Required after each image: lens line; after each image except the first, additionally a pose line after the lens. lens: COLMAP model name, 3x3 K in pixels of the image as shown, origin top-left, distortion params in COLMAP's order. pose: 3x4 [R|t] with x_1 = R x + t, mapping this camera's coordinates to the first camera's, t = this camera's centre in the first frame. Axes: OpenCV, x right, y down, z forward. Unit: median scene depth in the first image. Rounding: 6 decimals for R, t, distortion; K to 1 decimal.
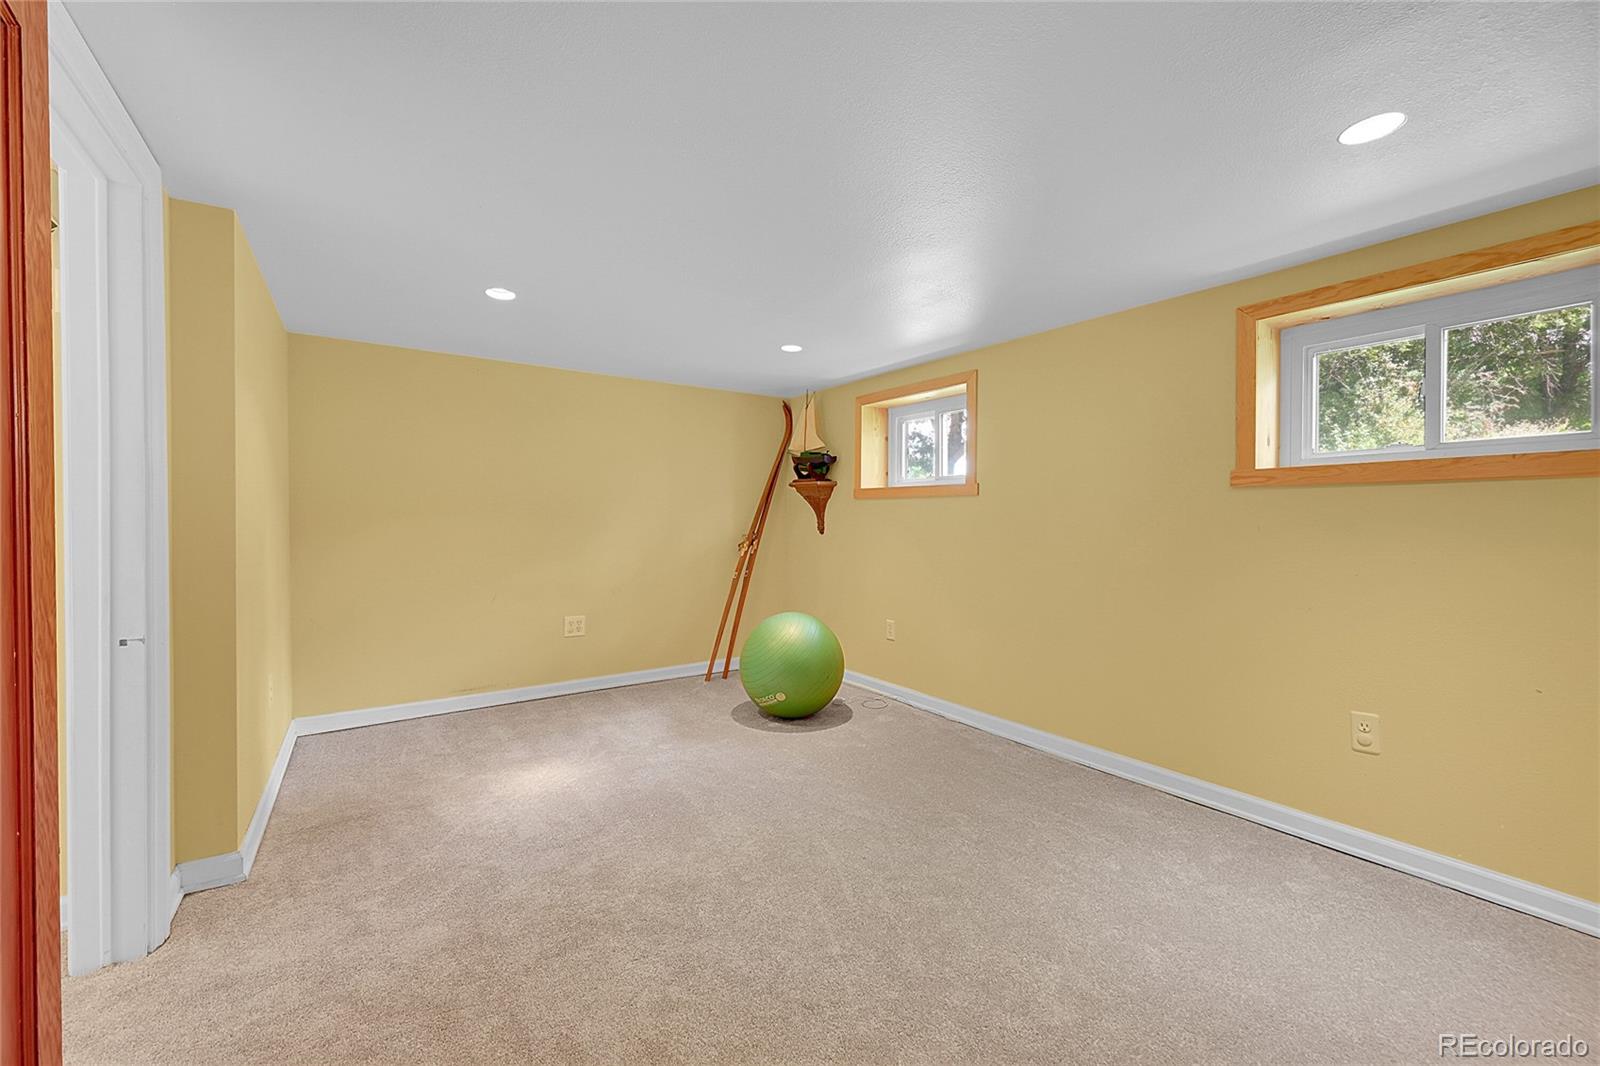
lens RADIAL K [[621.3, 0, 797.1], [0, 621.3, 525.4], [0, 0, 1]] dist [-0.002858, -0.000211]
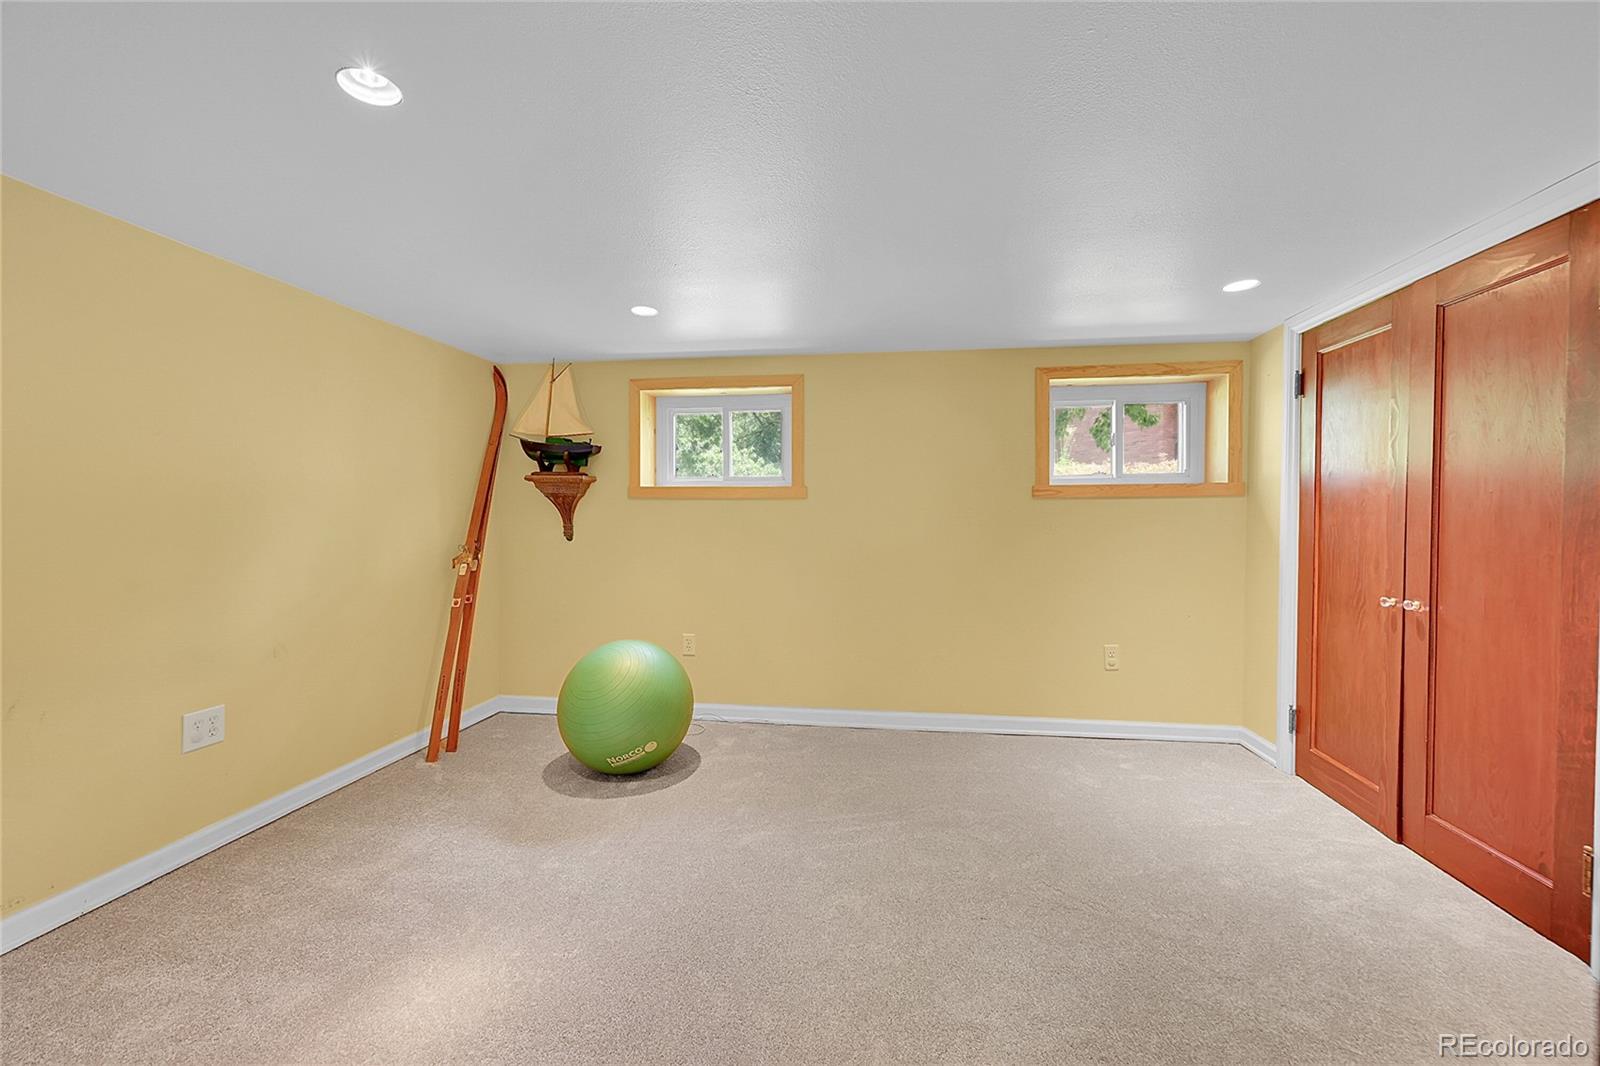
lens RADIAL K [[621.3, 0, 800.5], [0, 621.3, 527.8], [0, 0, 1]] dist [-0.002858, -0.000211]
pose [[0.683854, -0.015754, 0.729449, -0.396224], [0.011737, 0.999875, 0.010591, -0.009227], [-0.729525, 0.001318, 0.683953, 0.264443]]
